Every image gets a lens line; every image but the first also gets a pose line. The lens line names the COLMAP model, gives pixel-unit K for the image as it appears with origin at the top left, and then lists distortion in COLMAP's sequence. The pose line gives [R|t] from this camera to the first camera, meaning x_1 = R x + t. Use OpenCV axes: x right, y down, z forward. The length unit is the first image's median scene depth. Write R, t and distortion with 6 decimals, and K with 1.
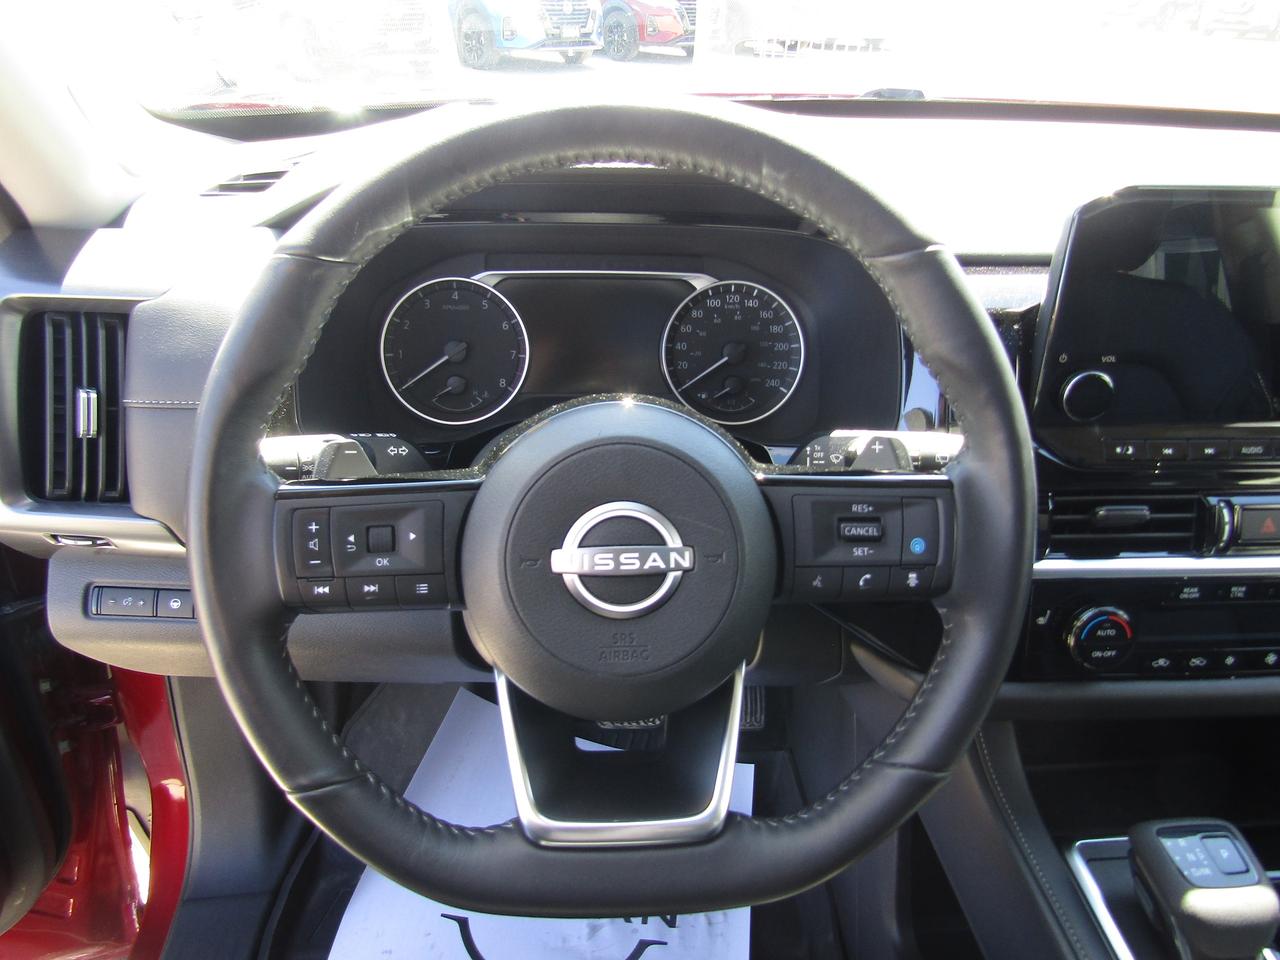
lens RADIAL K [[876.0, 0, 645.0], [0, 876.0, 475.3], [0, 0, 1]] dist [-0.012507, 0.000281]
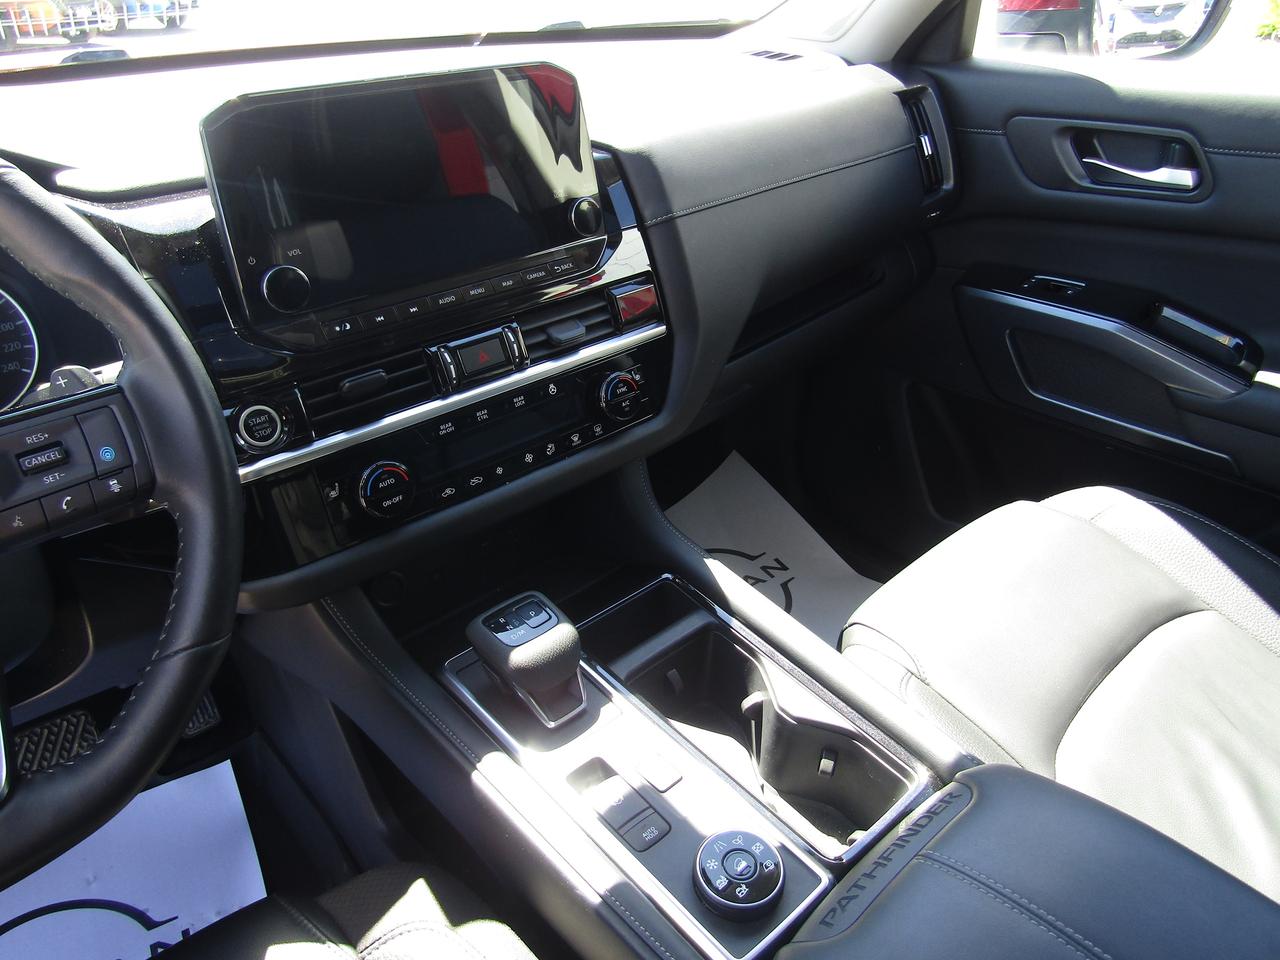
lens RADIAL K [[876.0, 0, 642.3], [0, 876.0, 480.8], [0, 0, 1]] dist [-0.012507, 0.000281]
pose [[0.795987, -0.345589, 0.496963, 0.178174], [0.332049, 0.935742, 0.118873, 0.121588], [-0.506110, 0.070395, 0.859591, -0.132487]]
